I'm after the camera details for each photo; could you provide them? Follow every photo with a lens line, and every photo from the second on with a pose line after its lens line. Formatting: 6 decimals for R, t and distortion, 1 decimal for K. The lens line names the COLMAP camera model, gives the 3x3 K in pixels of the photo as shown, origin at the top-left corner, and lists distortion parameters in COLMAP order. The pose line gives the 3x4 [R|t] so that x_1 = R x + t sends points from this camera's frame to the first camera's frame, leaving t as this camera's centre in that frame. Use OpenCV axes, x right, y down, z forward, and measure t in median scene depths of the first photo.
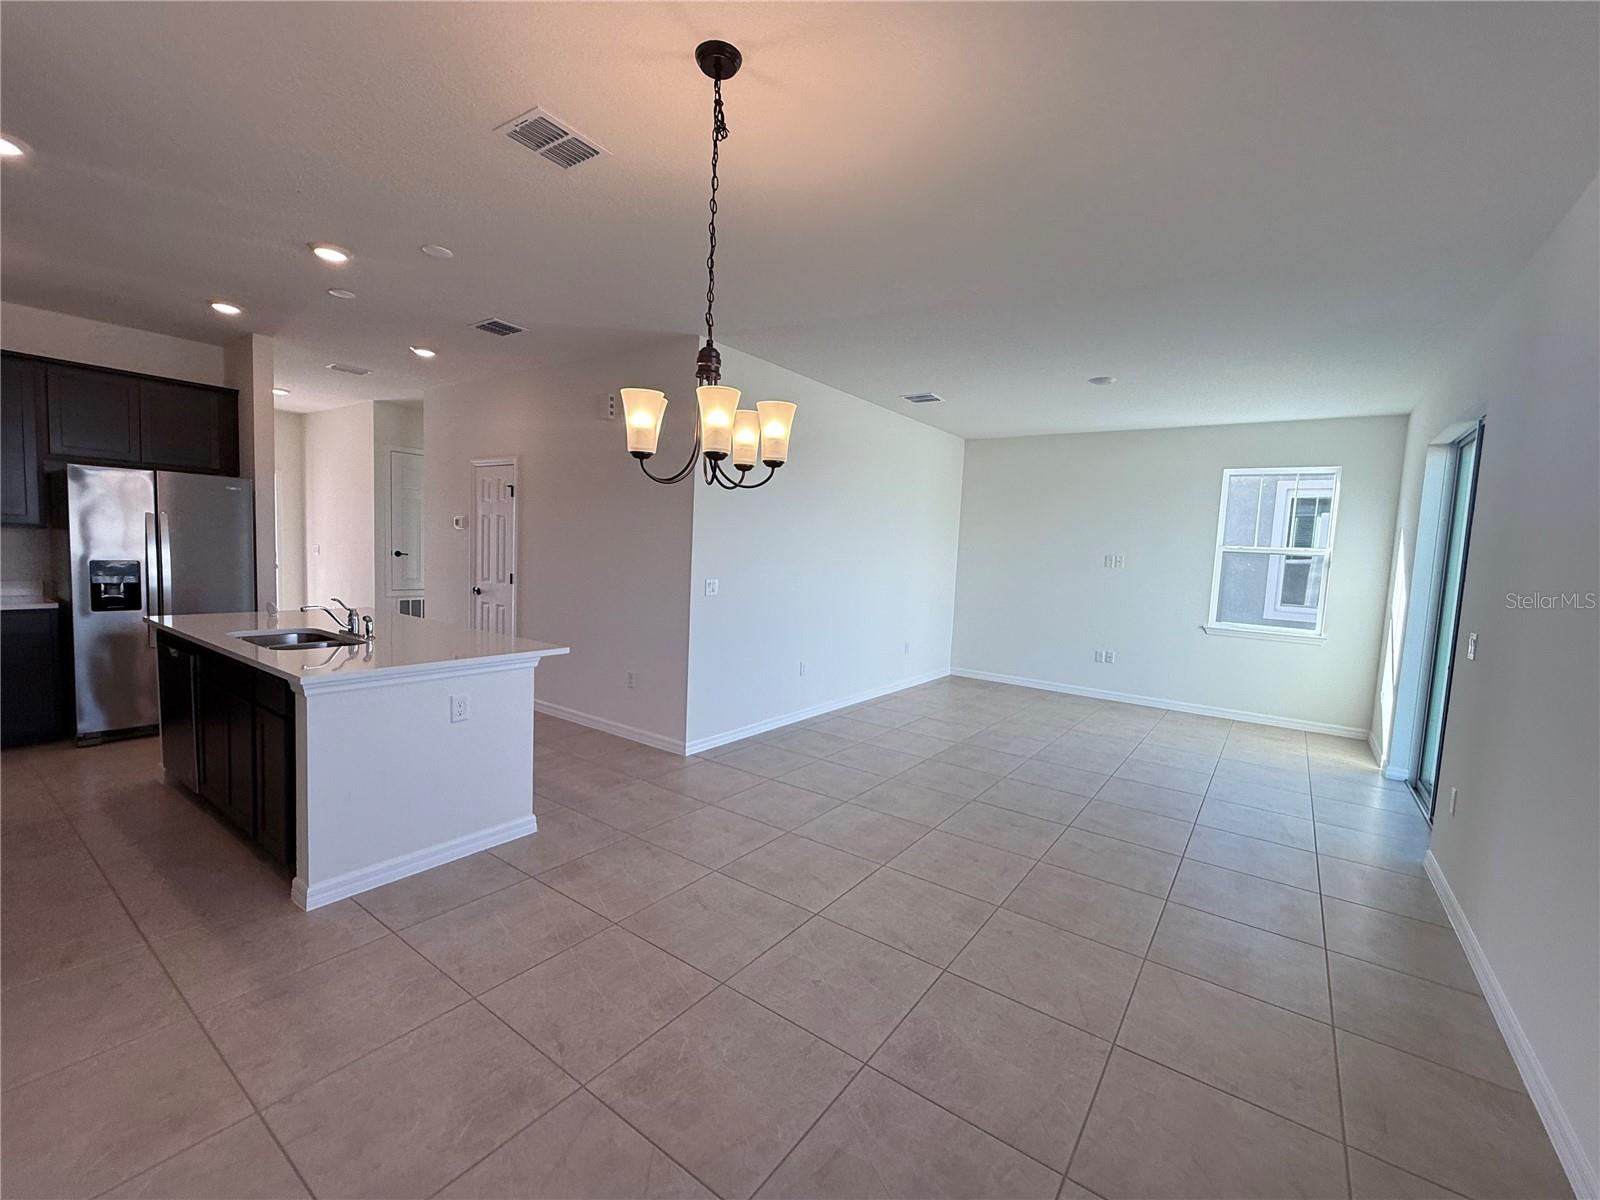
lens RADIAL K [[671.1, 0, 799.6], [0, 671.1, 601.7], [0, 0, 1]] dist [-0.000302, 0.000299]
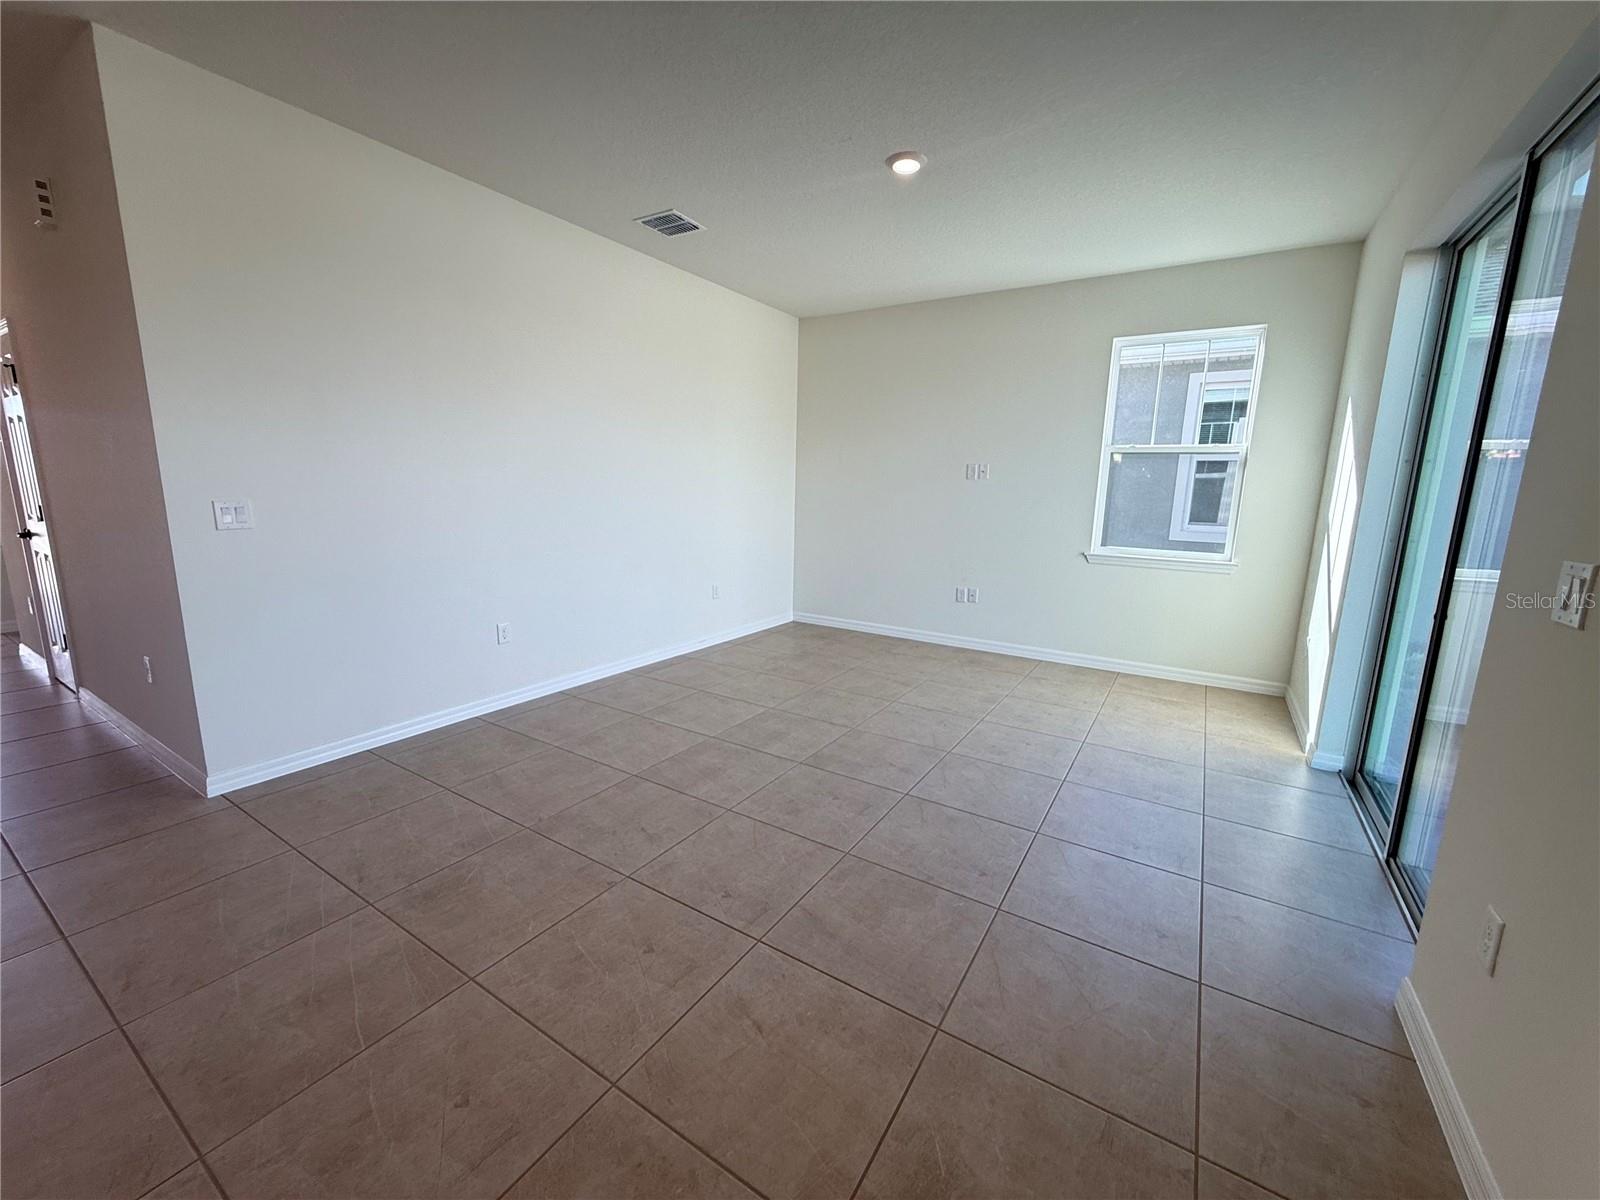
lens RADIAL K [[637.6, 0, 796.3], [0, 637.6, 600.9], [0, 0, 1]] dist [0.000131, 0.000174]
pose [[0.997714, -0.036002, 0.057185, 0.324098], [0.030106, 0.994450, 0.100814, 0.011411], [-0.060497, -0.098862, 0.993260, 0.410244]]
